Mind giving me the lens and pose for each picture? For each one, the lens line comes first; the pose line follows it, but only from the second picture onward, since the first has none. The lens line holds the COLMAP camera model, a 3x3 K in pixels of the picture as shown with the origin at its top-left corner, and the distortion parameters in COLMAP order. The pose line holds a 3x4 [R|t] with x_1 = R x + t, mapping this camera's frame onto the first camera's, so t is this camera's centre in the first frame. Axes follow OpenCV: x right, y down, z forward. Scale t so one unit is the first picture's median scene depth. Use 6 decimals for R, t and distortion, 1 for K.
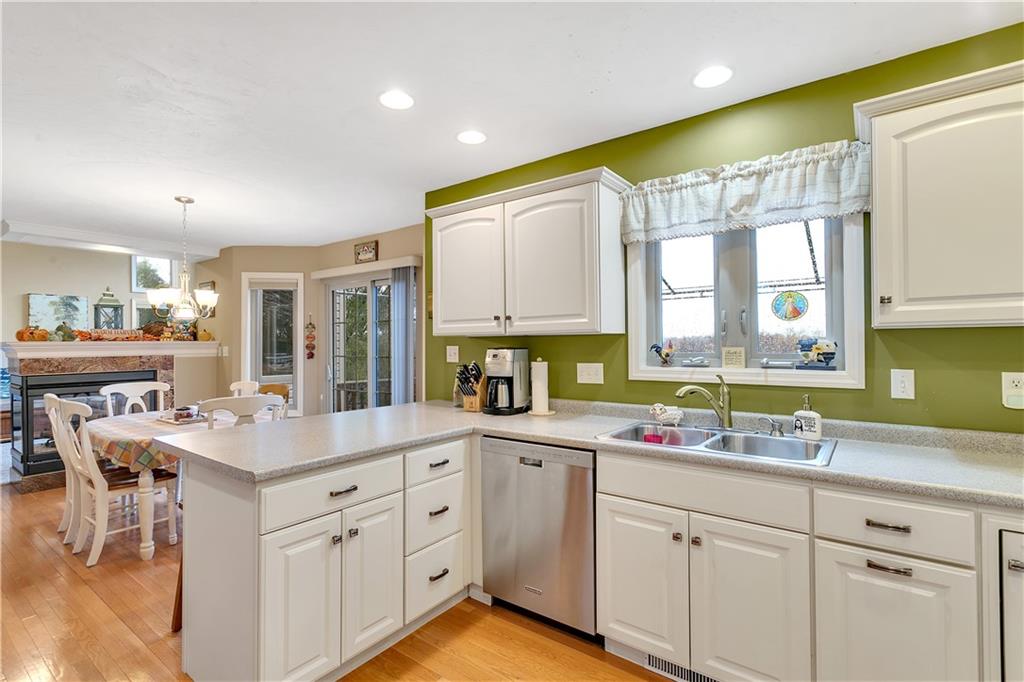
lens RADIAL K [[468.8, 0, 512.0], [0, 468.8, 341.0], [0, 0, 1]] dist [0.000313, 0.000008]
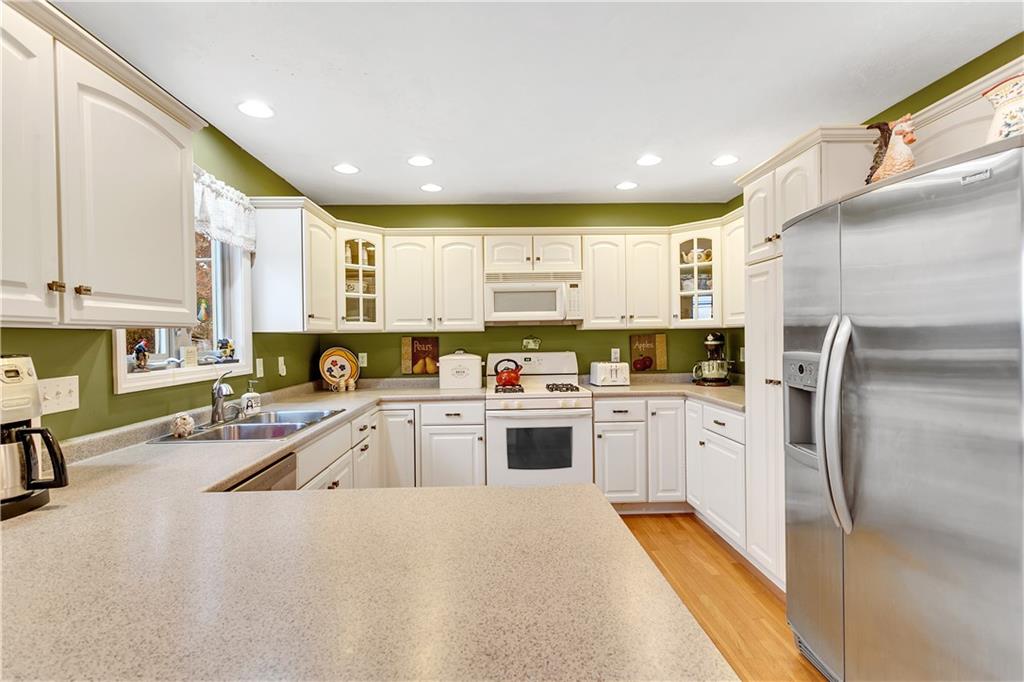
lens RADIAL K [[478.5, 0, 507.1], [0, 478.5, 342.0], [0, 0, 1]] dist [0.003369, 0.000268]
pose [[-0.618698, 0.007723, 0.785591, -0.831489], [0.015731, 0.999873, 0.002559, 0.013007], [-0.785471, 0.013941, -0.618741, 1.185894]]
